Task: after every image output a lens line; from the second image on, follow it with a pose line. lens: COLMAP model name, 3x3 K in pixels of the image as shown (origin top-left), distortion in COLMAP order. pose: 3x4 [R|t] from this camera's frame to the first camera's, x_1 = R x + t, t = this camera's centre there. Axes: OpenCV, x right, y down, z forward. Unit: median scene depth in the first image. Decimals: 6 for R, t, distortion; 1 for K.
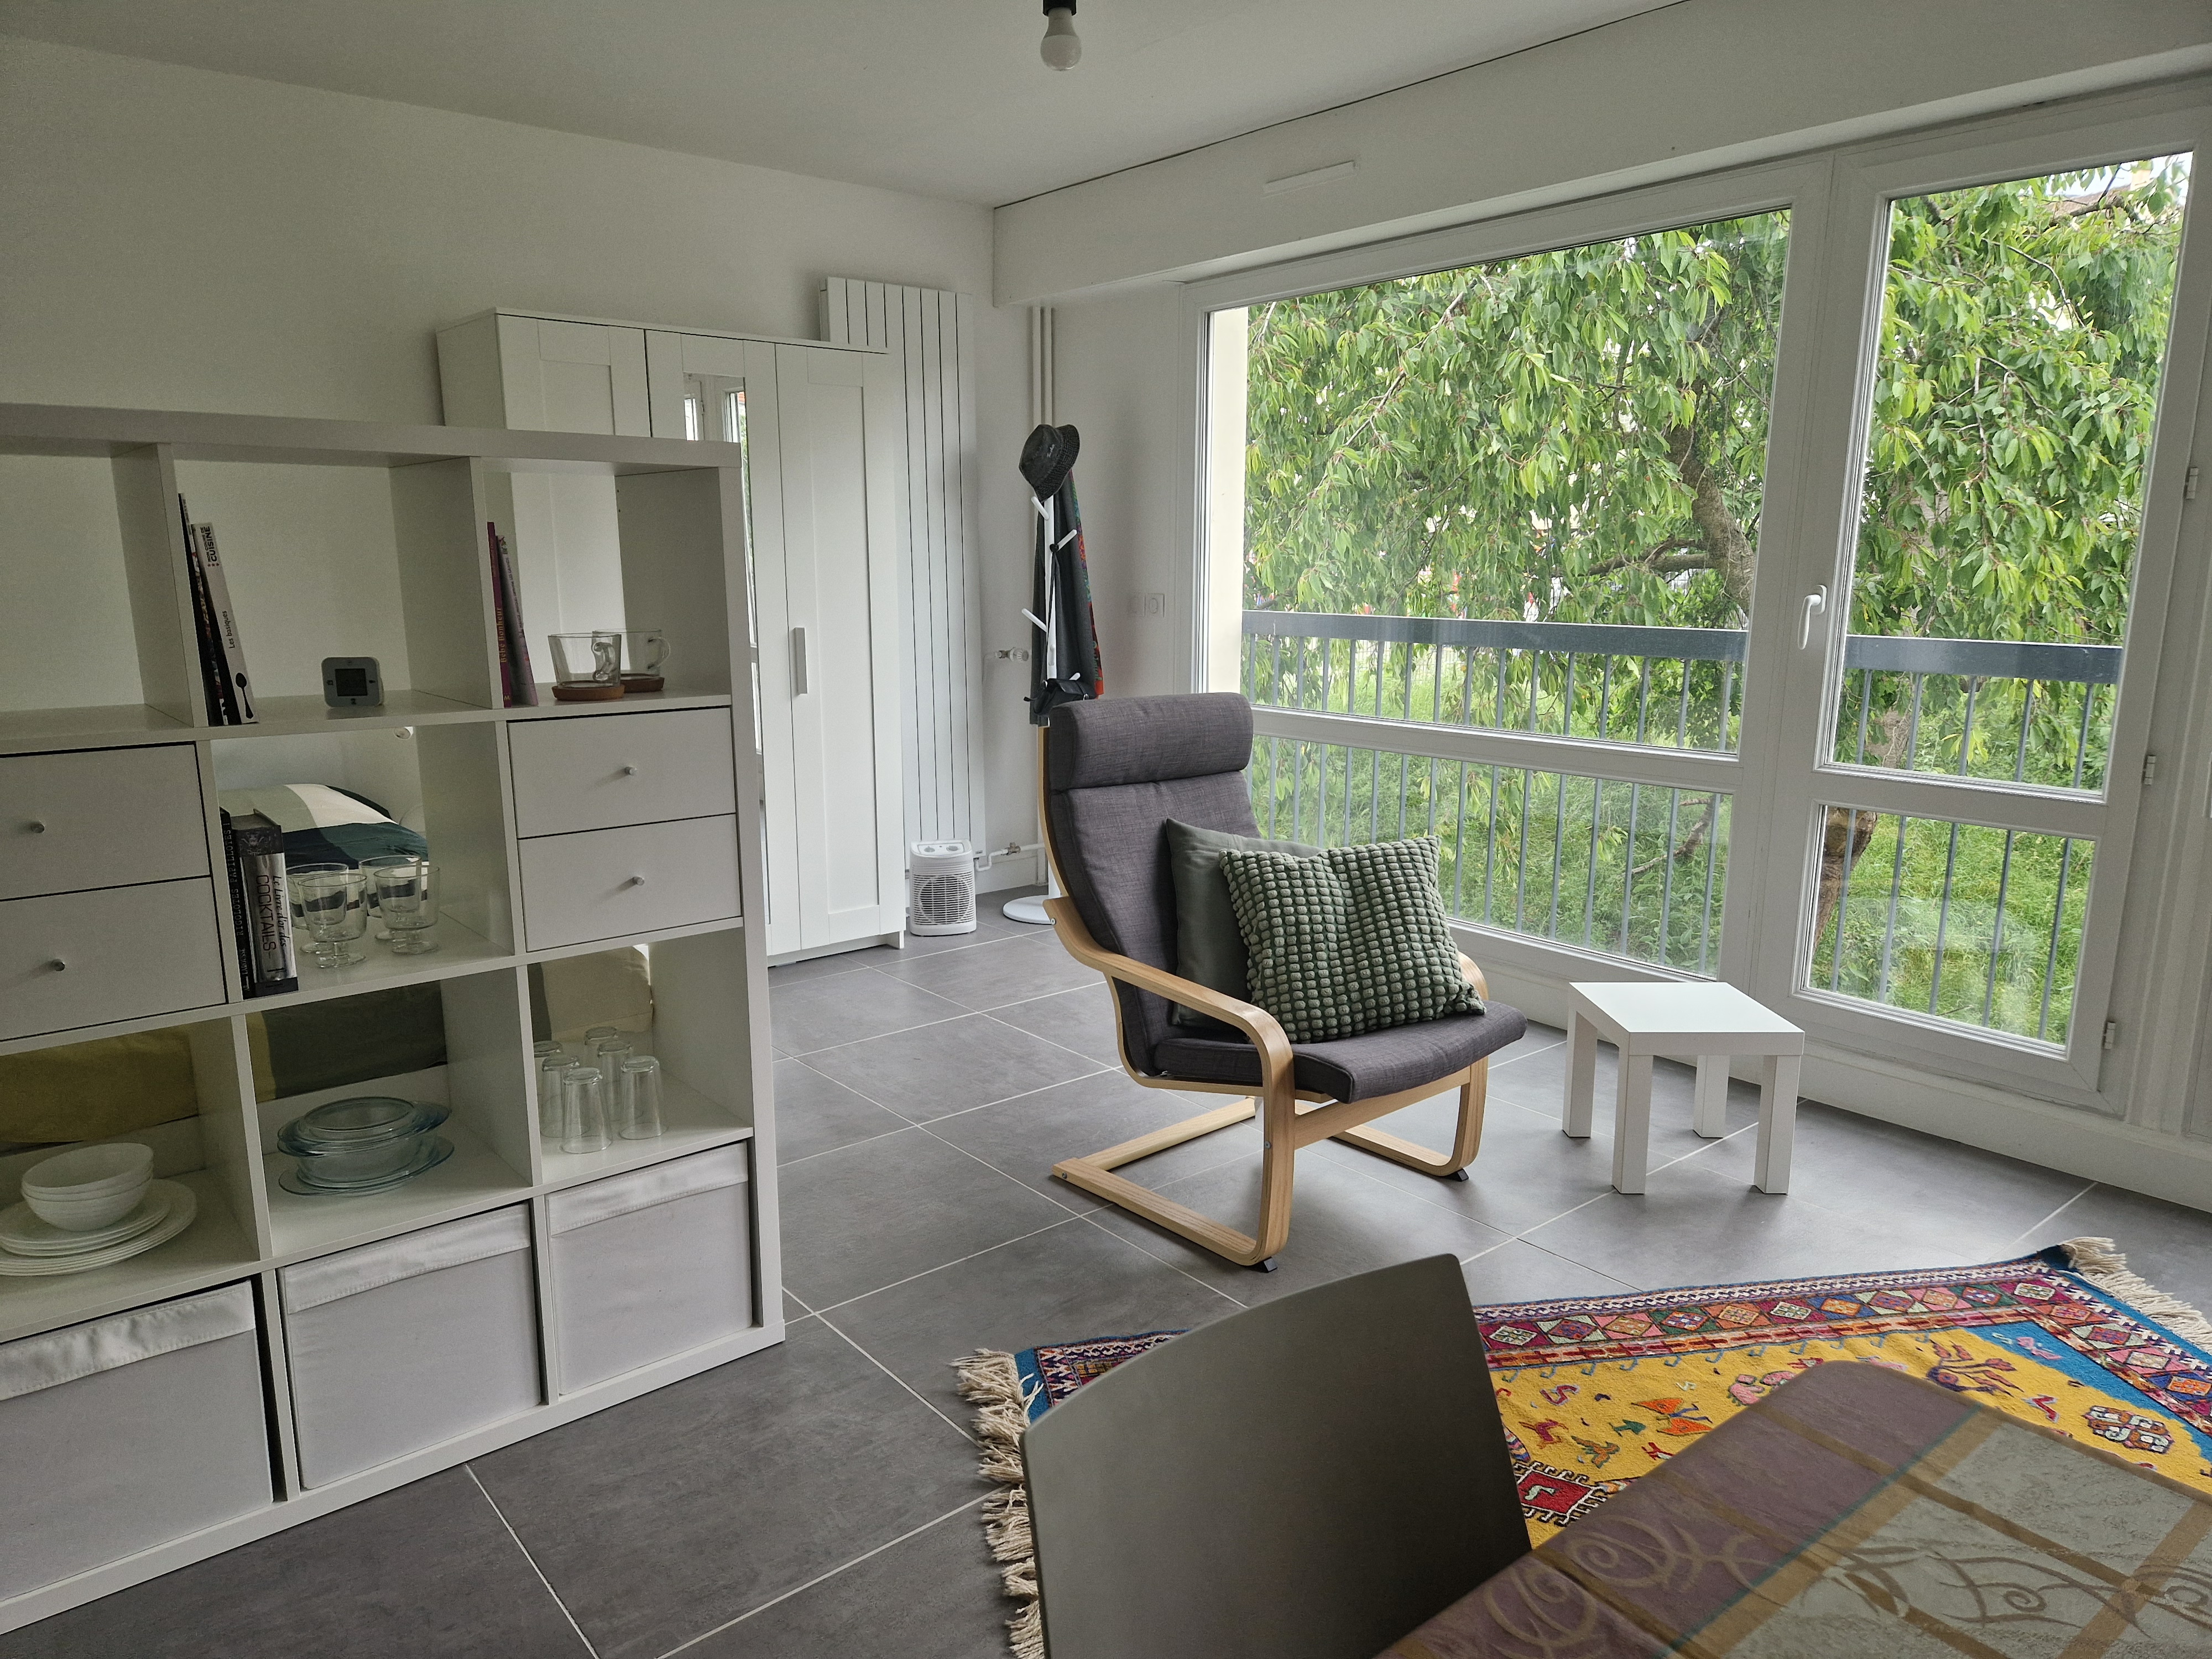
lens RADIAL K [[1480.9, 0, 1090.7], [0, 1480.9, 833.5], [0, 0, 1]] dist [0.073567, -0.058410]
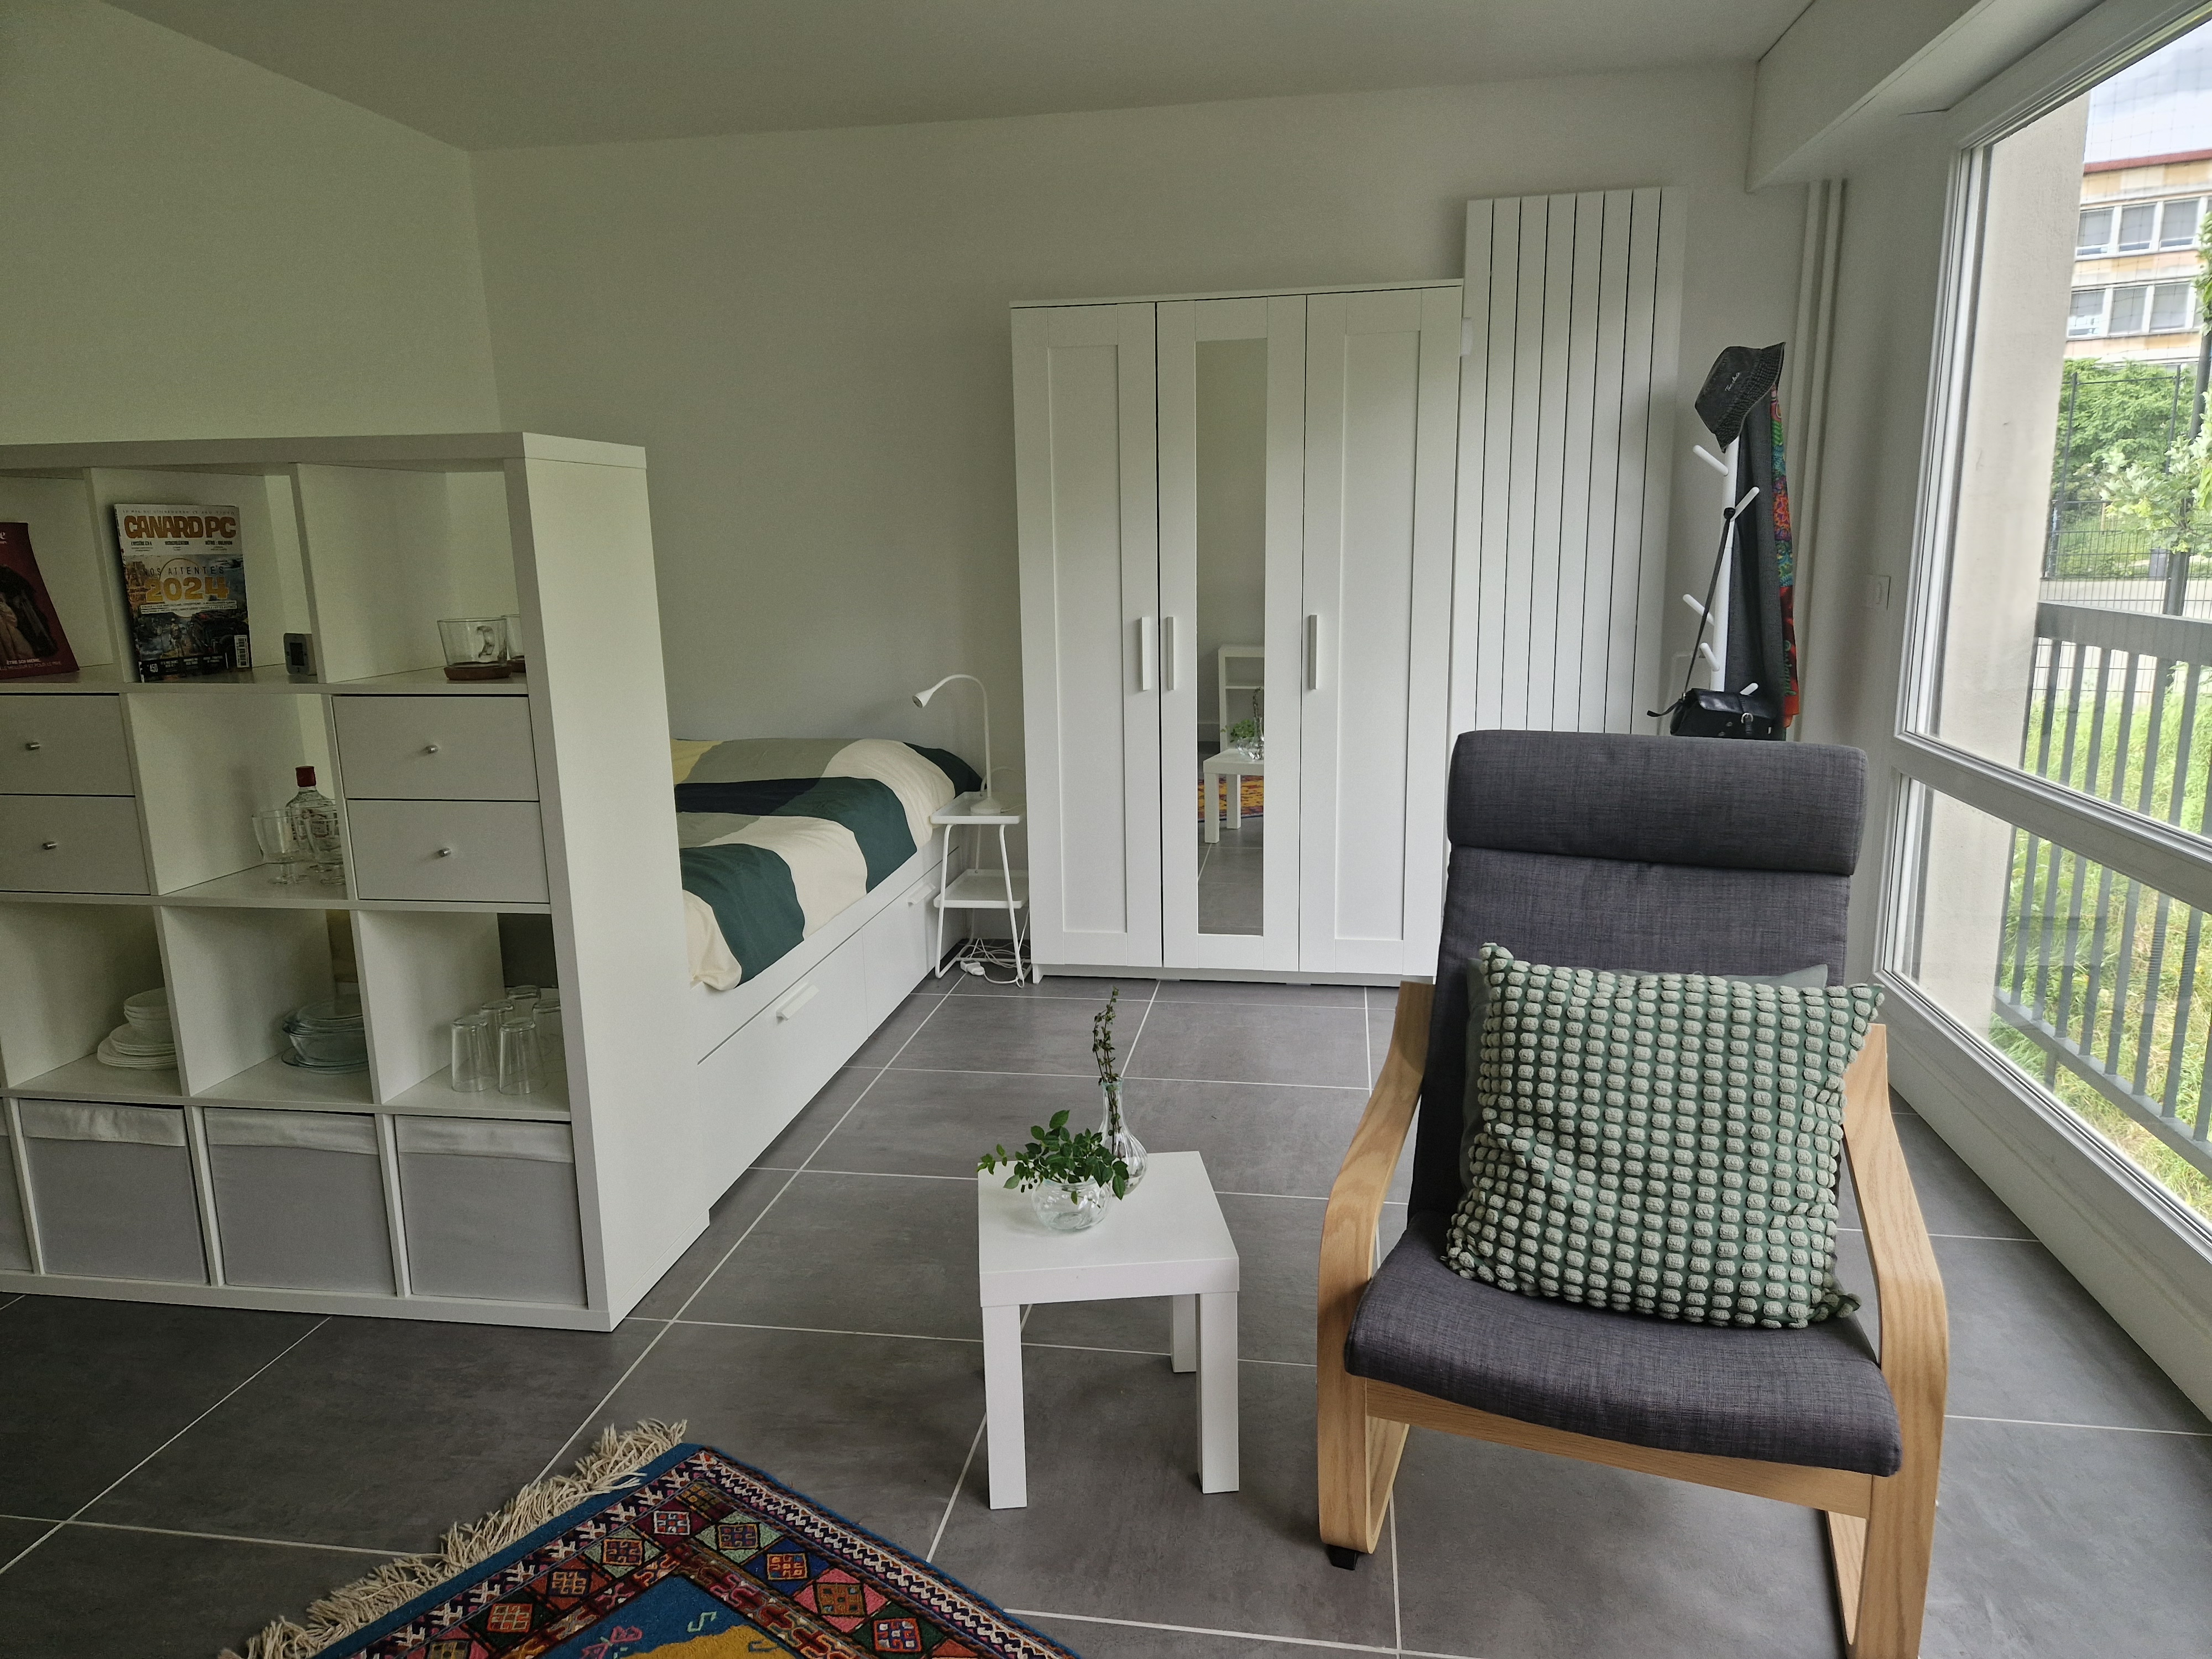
lens RADIAL K [[1480.9, 0, 1105.3], [0, 1480.9, 837.7], [0, 0, 1]] dist [0.073567, -0.058410]
pose [[0.657765, 0.142114, -0.739695, 0.380649], [-0.123921, 0.989076, 0.079831, -0.058890], [0.742959, 0.039154, 0.668190, 0.300290]]
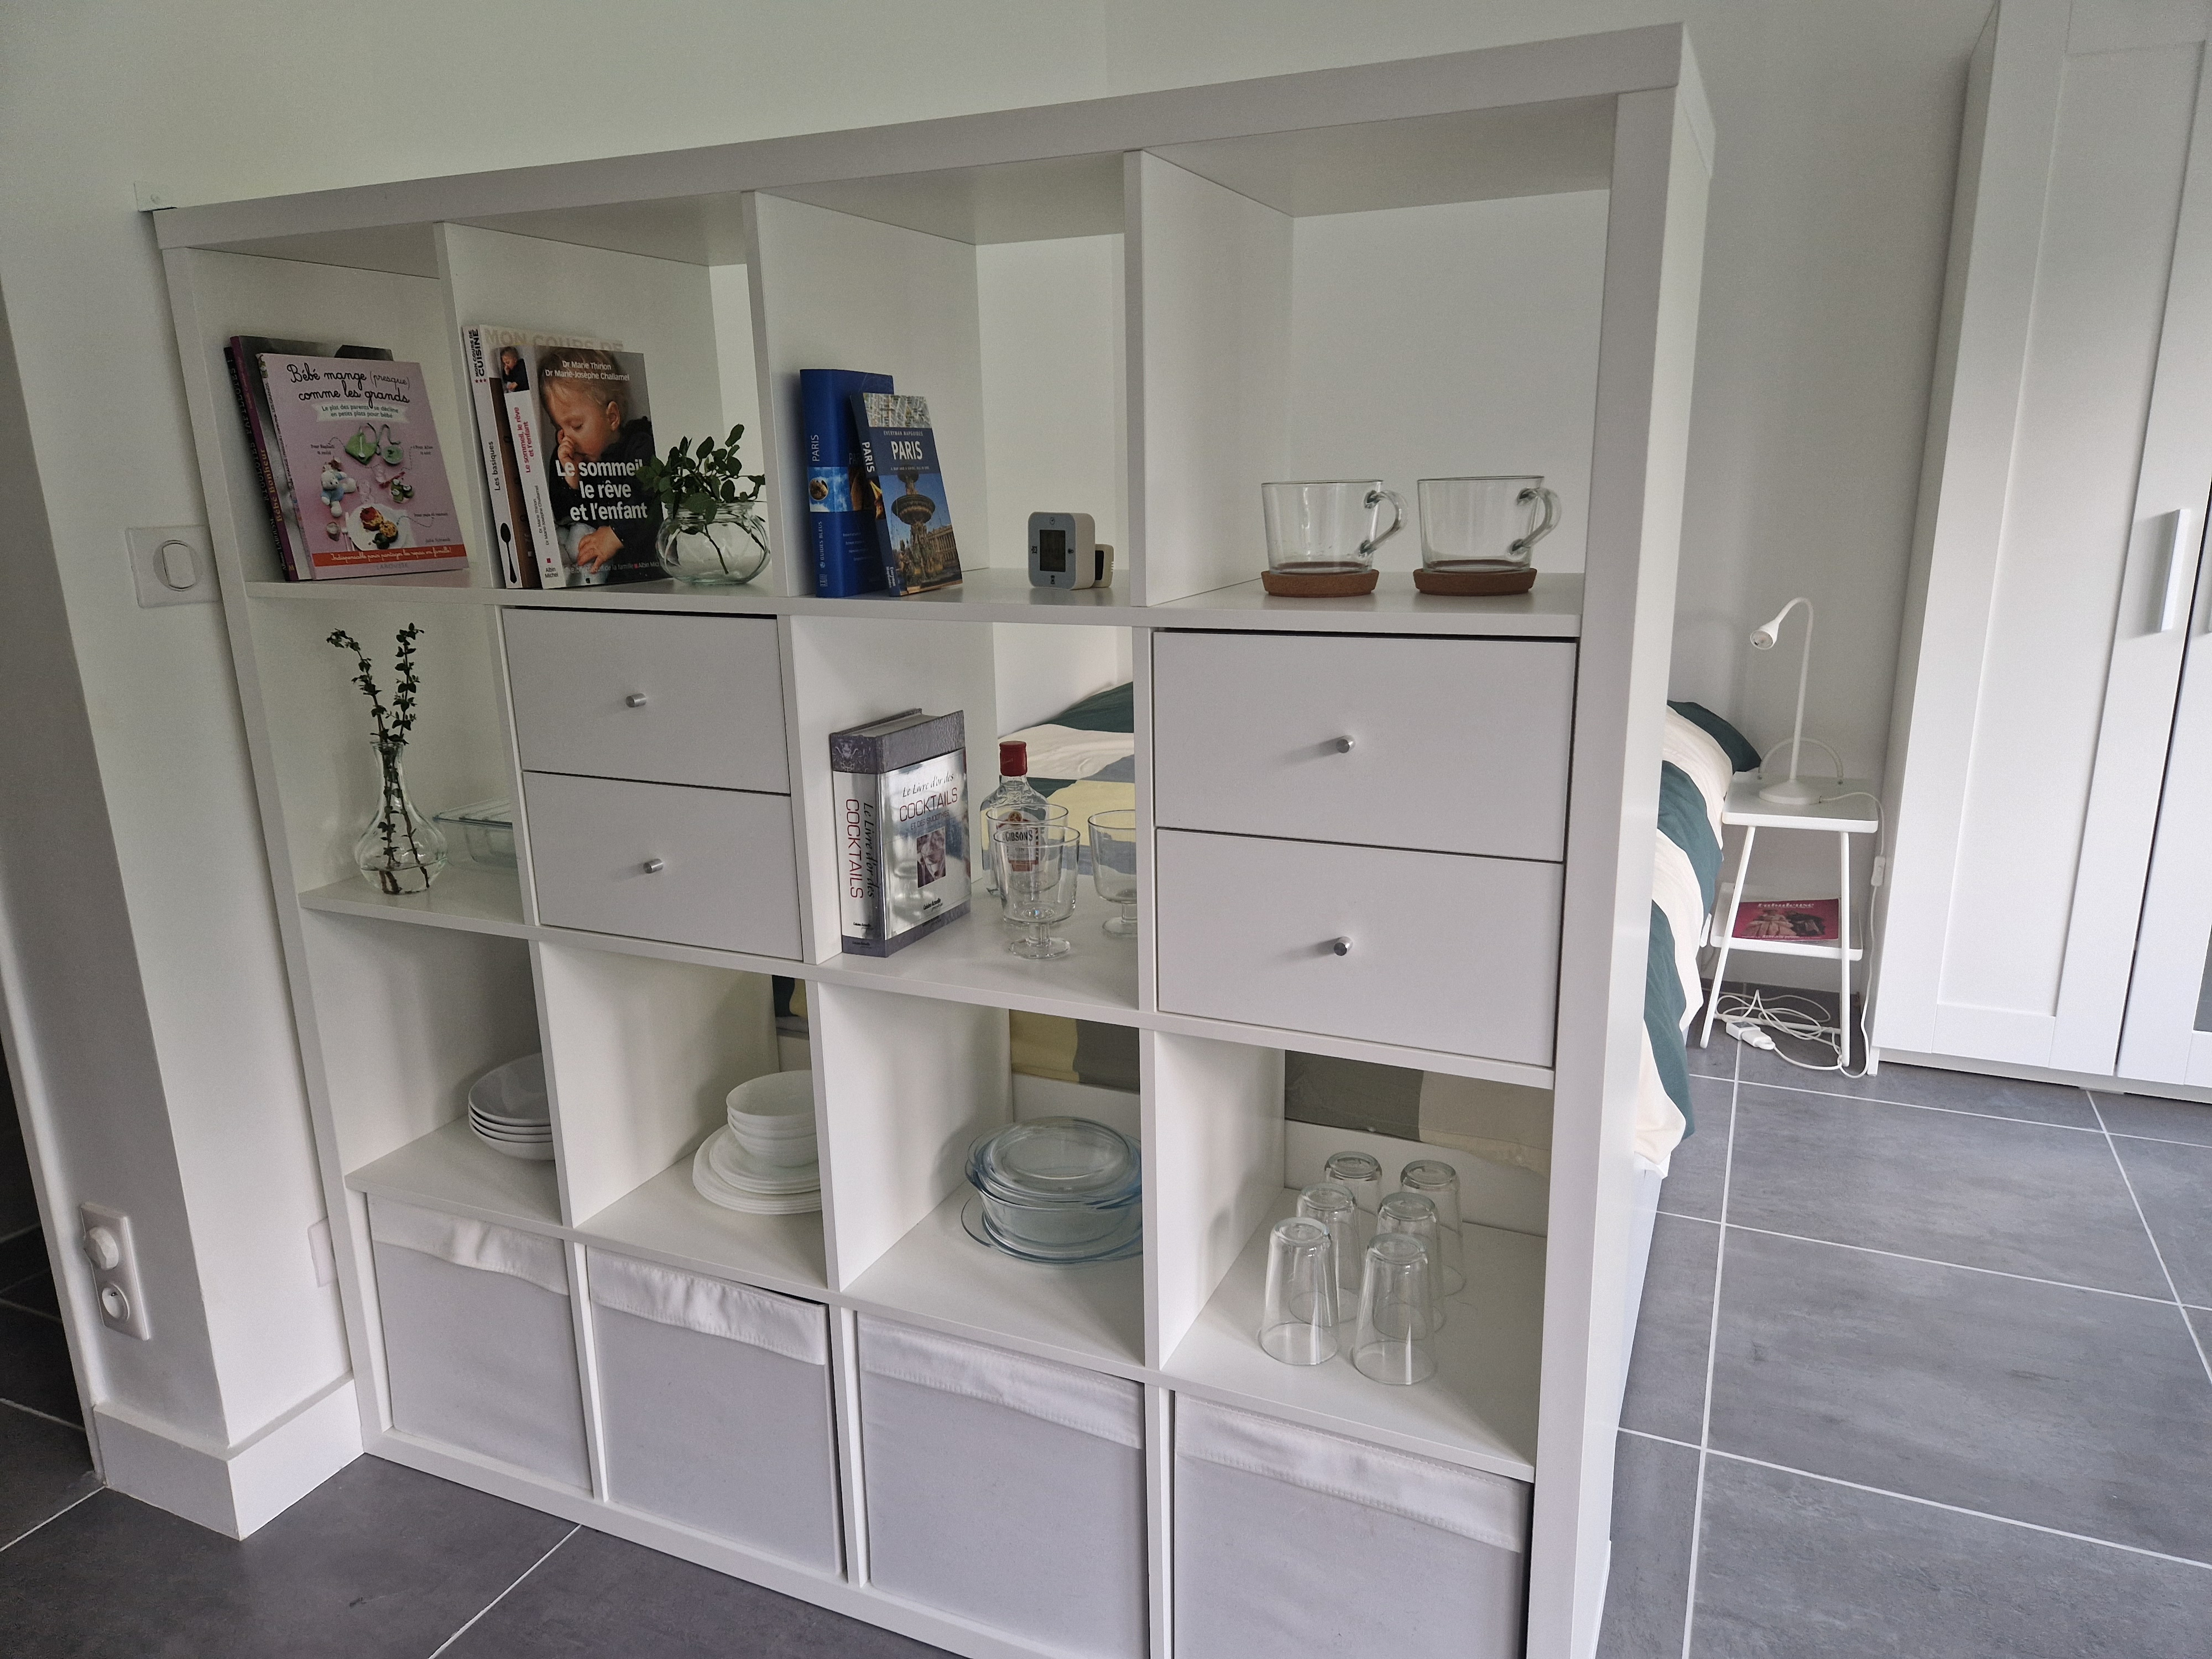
lens RADIAL K [[1480.9, 0, 1097.6], [0, 1480.9, 843.7], [0, 0, 1]] dist [0.073567, -0.058410]
pose [[0.439821, 0.219782, -0.870777, 0.056543], [-0.149429, 0.973986, 0.170357, -0.039814], [0.885567, 0.055192, 0.461221, 0.317997]]
